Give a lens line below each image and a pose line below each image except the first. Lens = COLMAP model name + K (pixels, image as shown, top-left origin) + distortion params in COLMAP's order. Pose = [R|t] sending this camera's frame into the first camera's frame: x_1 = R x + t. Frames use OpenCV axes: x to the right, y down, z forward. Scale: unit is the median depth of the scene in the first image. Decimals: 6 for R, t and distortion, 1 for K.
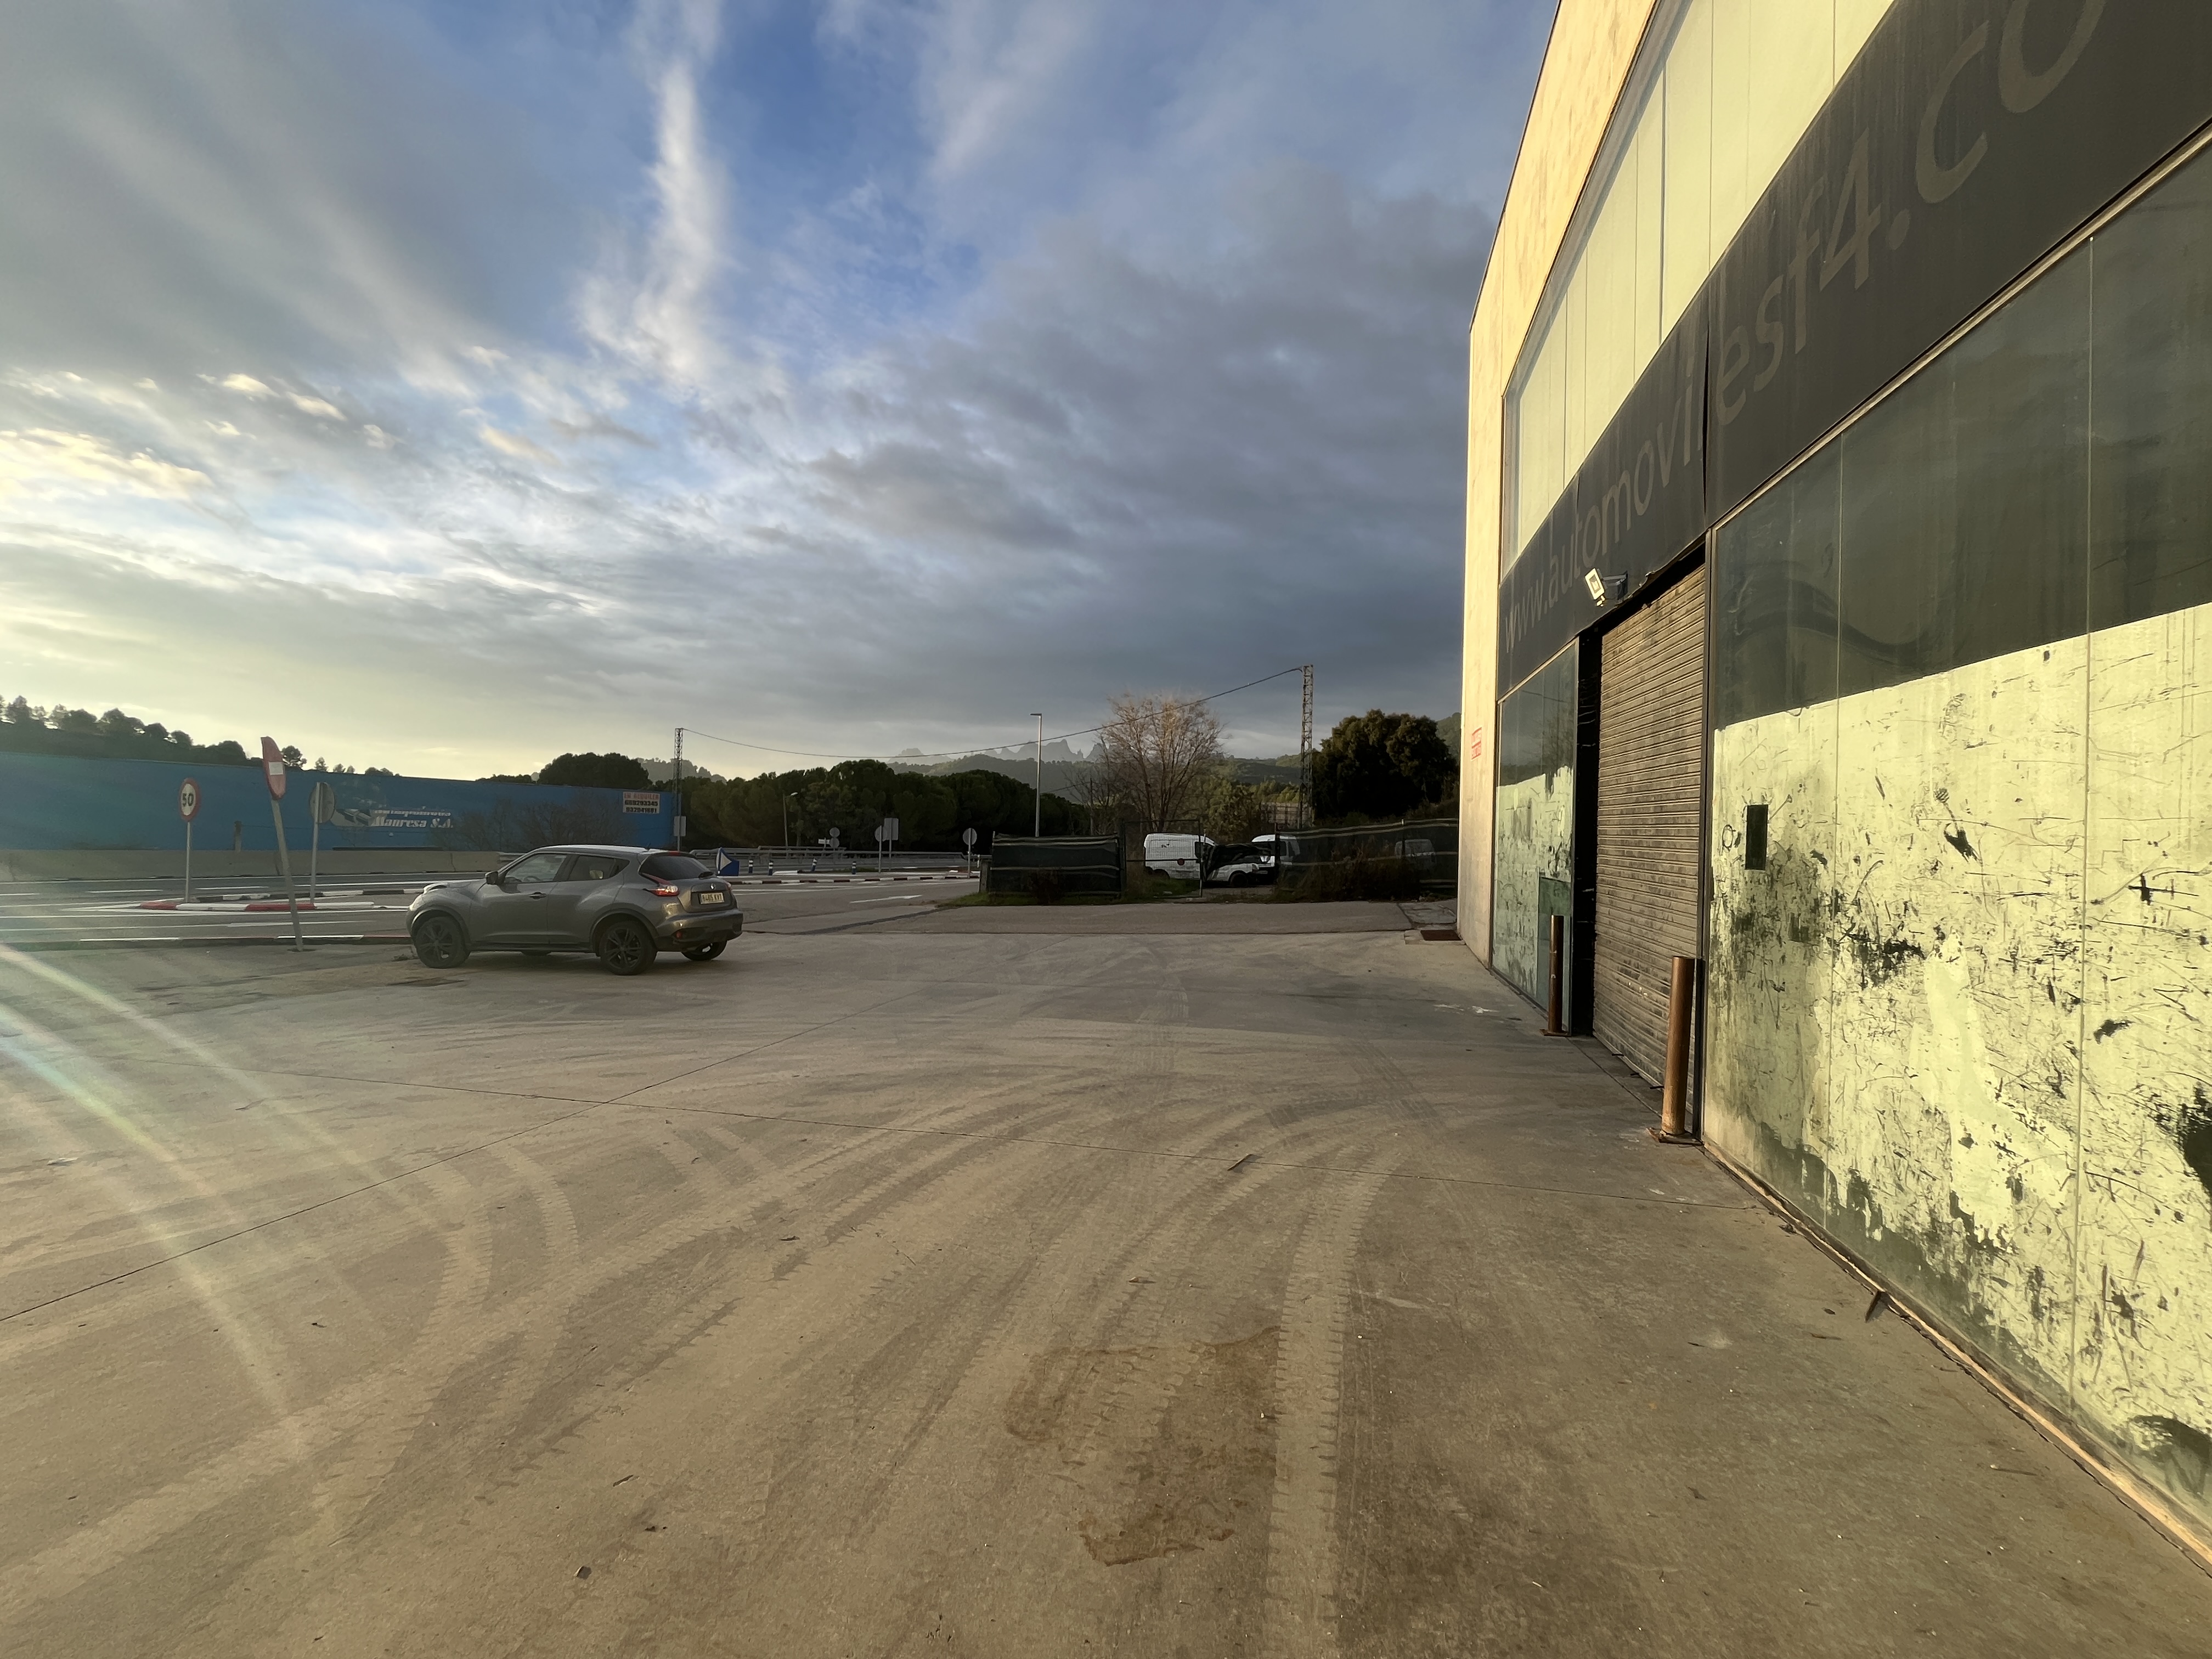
lens RADIAL K [[901.1, 0, 1100.6], [0, 901.1, 831.7], [0, 0, 1]] dist [-0.004179, -0.000243]
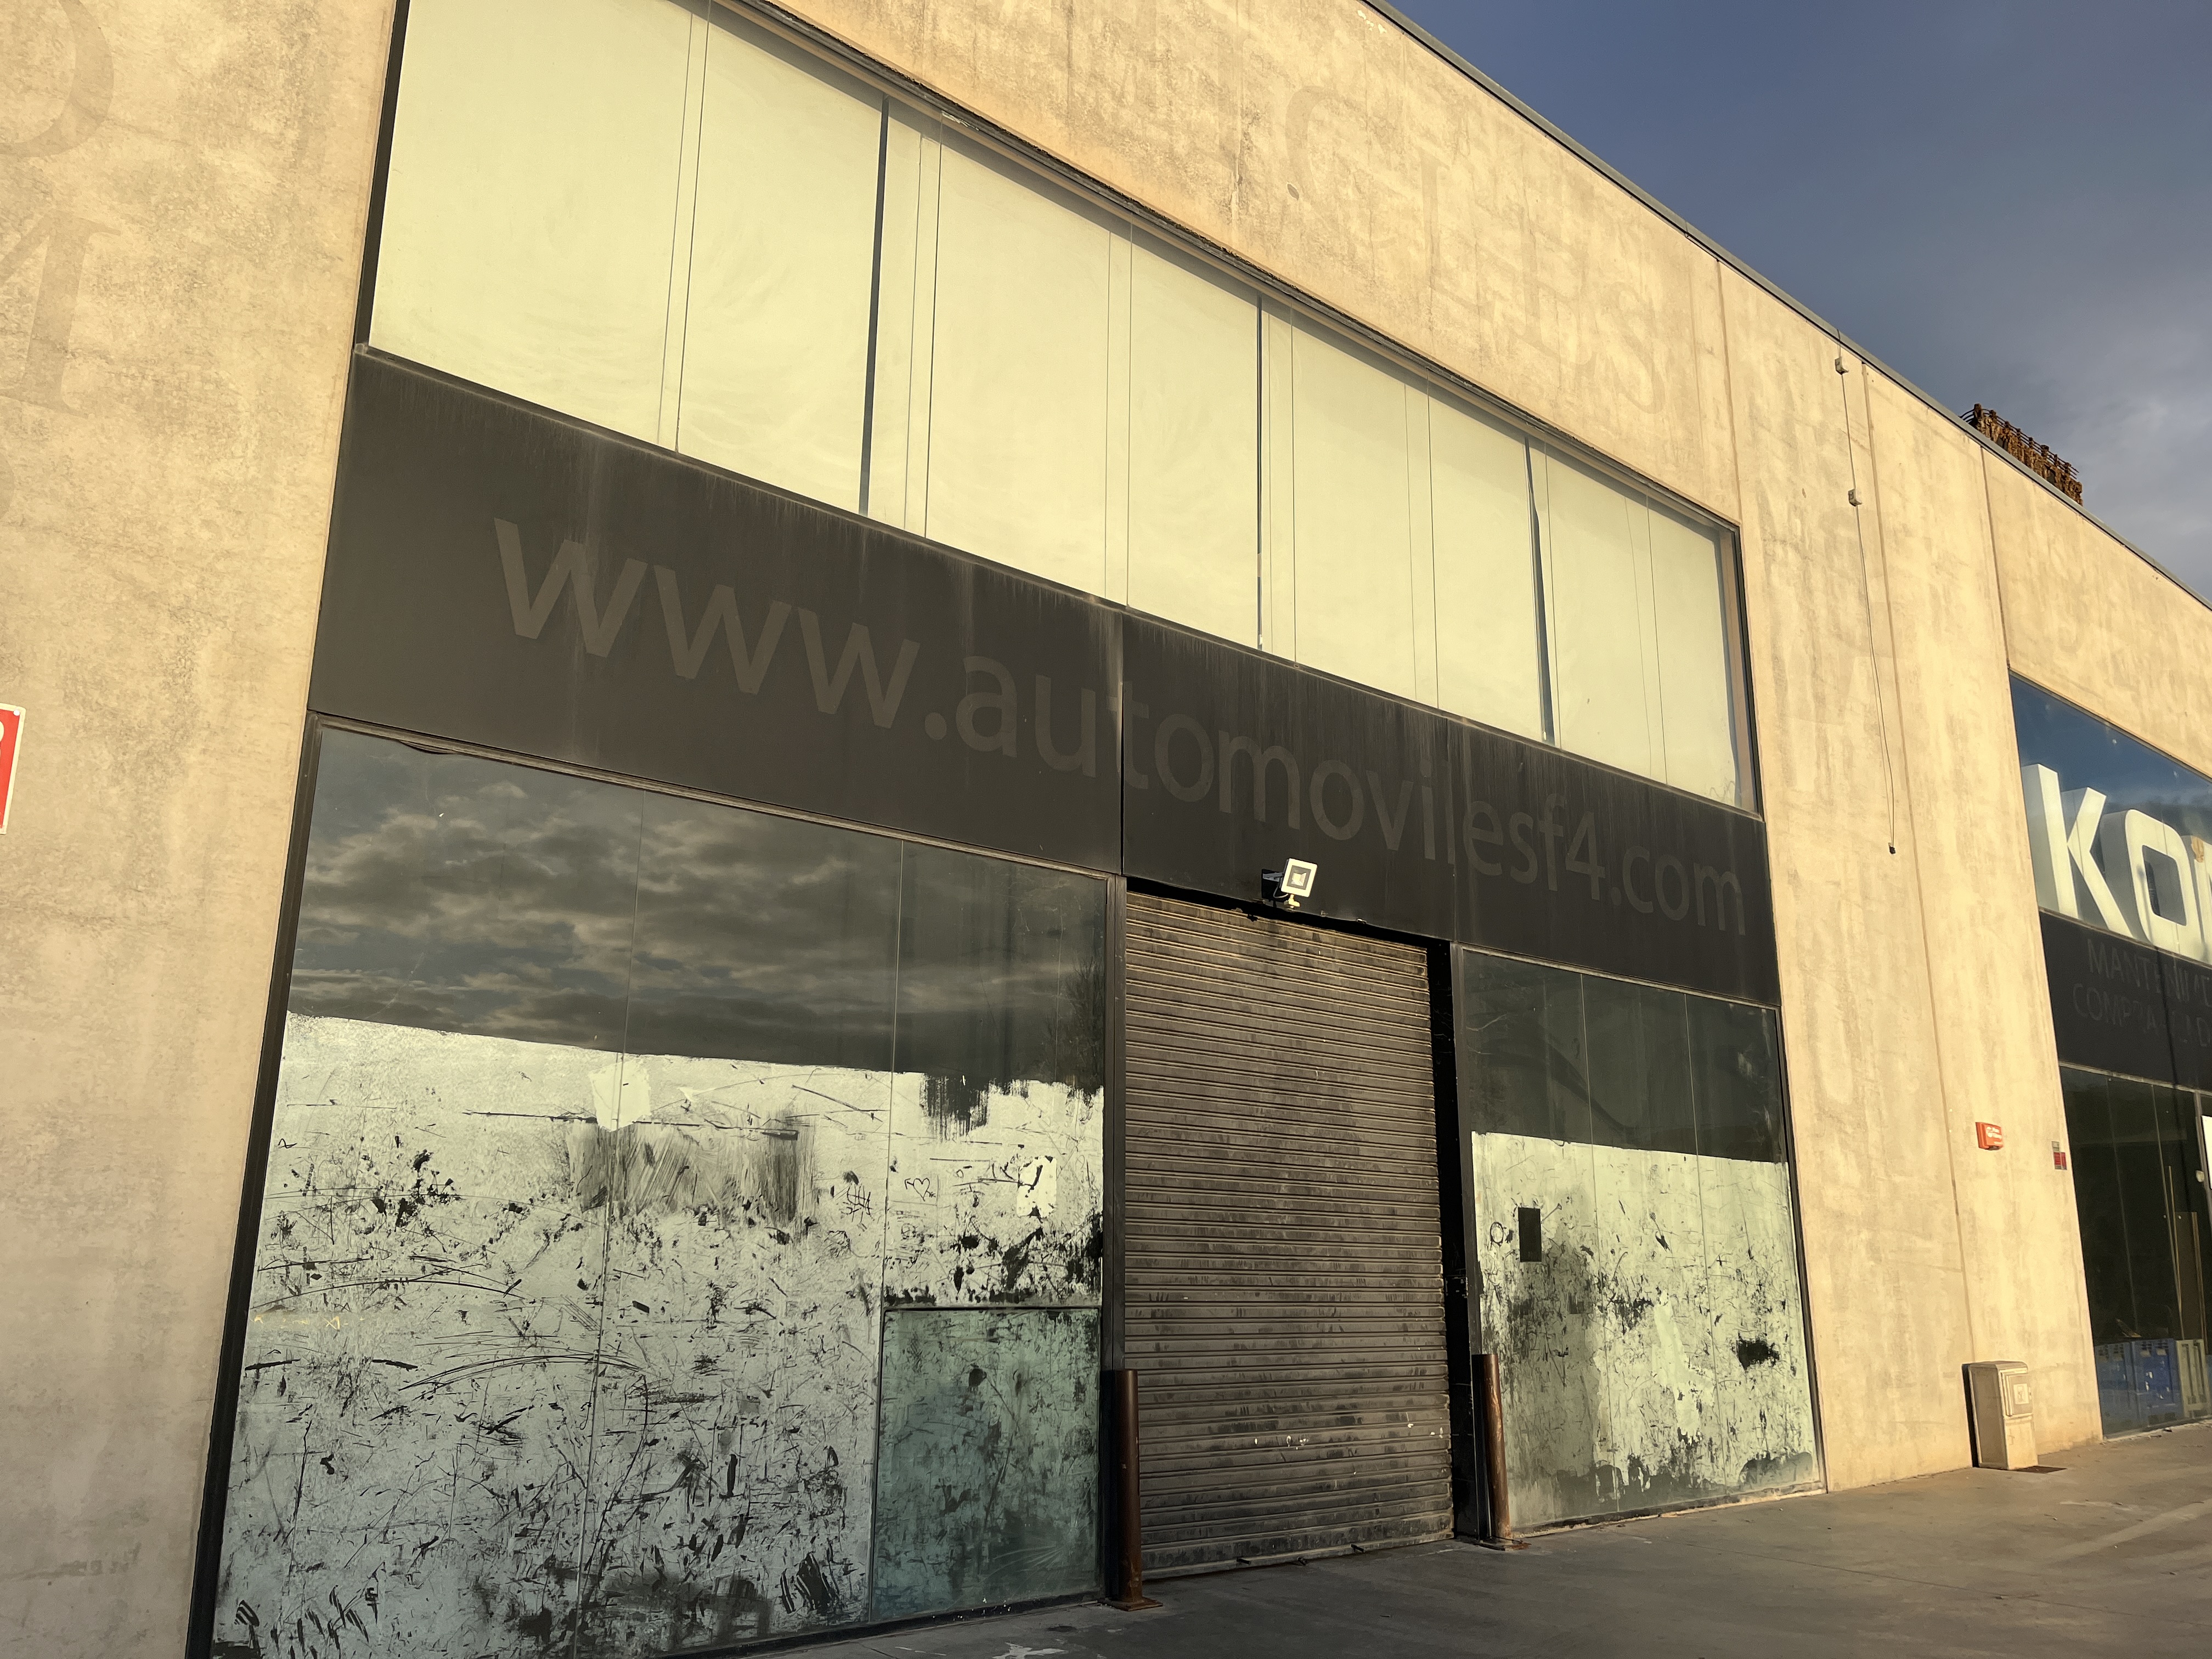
lens RADIAL K [[1671.6, 0, 1103.7], [0, 1671.6, 852.8], [0, 0, 1]] dist [0.077613, -0.104244]
pose [[-0.812457, 0.109709, 0.572606, -0.258827], [-0.025941, 0.974361, -0.223490, 0.039292], [-0.582443, -0.196430, -0.788781, 4.666977]]
